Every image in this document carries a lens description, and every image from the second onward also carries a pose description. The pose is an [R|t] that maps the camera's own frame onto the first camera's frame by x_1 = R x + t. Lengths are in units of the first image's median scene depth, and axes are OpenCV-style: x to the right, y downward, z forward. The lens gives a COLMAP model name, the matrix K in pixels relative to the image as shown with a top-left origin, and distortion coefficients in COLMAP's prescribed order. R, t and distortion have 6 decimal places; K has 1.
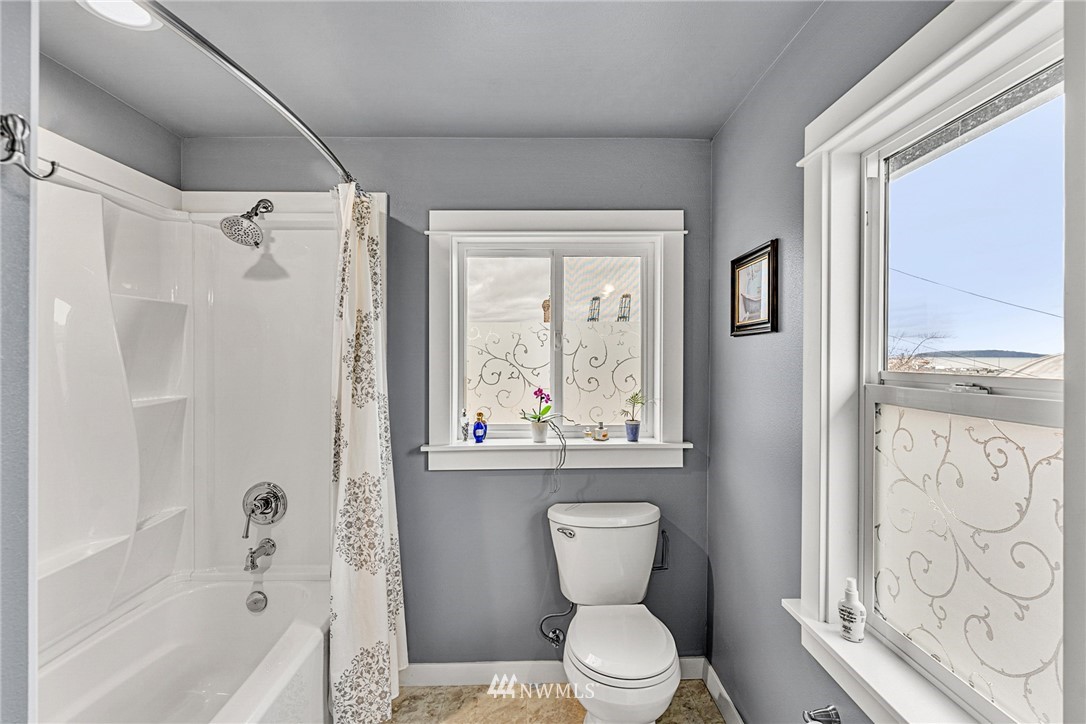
lens RADIAL K [[498.2, 0, 545.0], [0, 498.2, 358.2], [0, 0, 1]] dist [-0.003690, -0.000173]
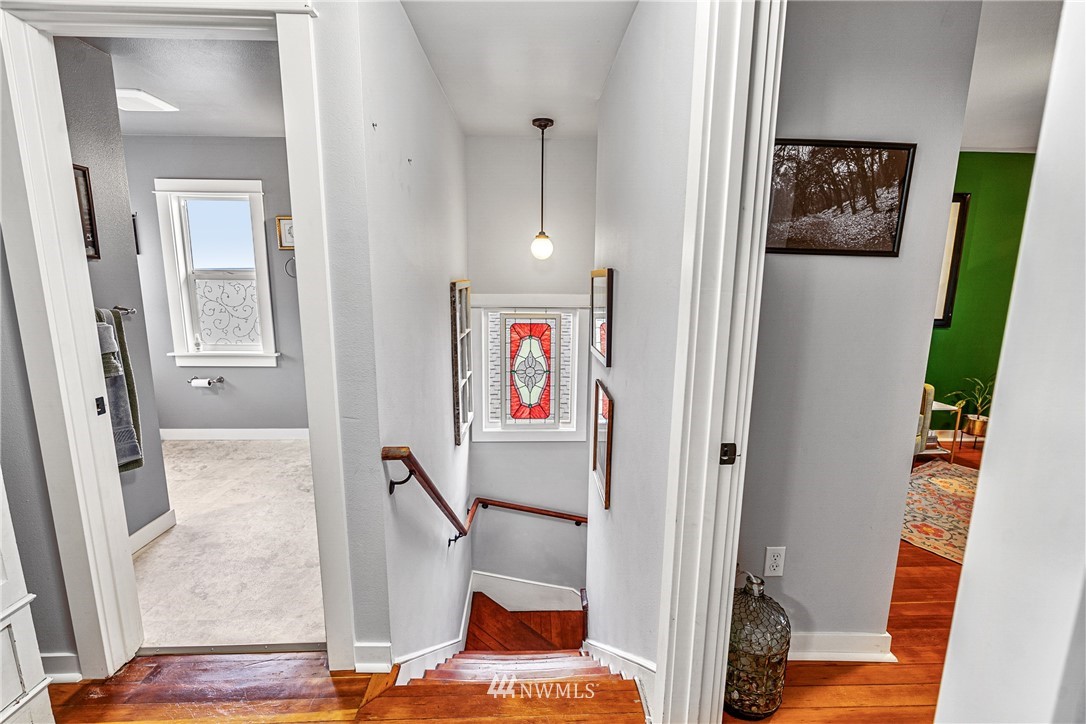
lens RADIAL K [[498.2, 0, 545.0], [0, 498.2, 358.2], [0, 0, 1]] dist [-0.003690, -0.000173]
pose [[-0.013600, -0.182951, 0.983028, -3.313010], [-0.008484, 0.983105, 0.182848, -0.026833], [-0.999872, -0.005853, -0.014922, -1.551153]]
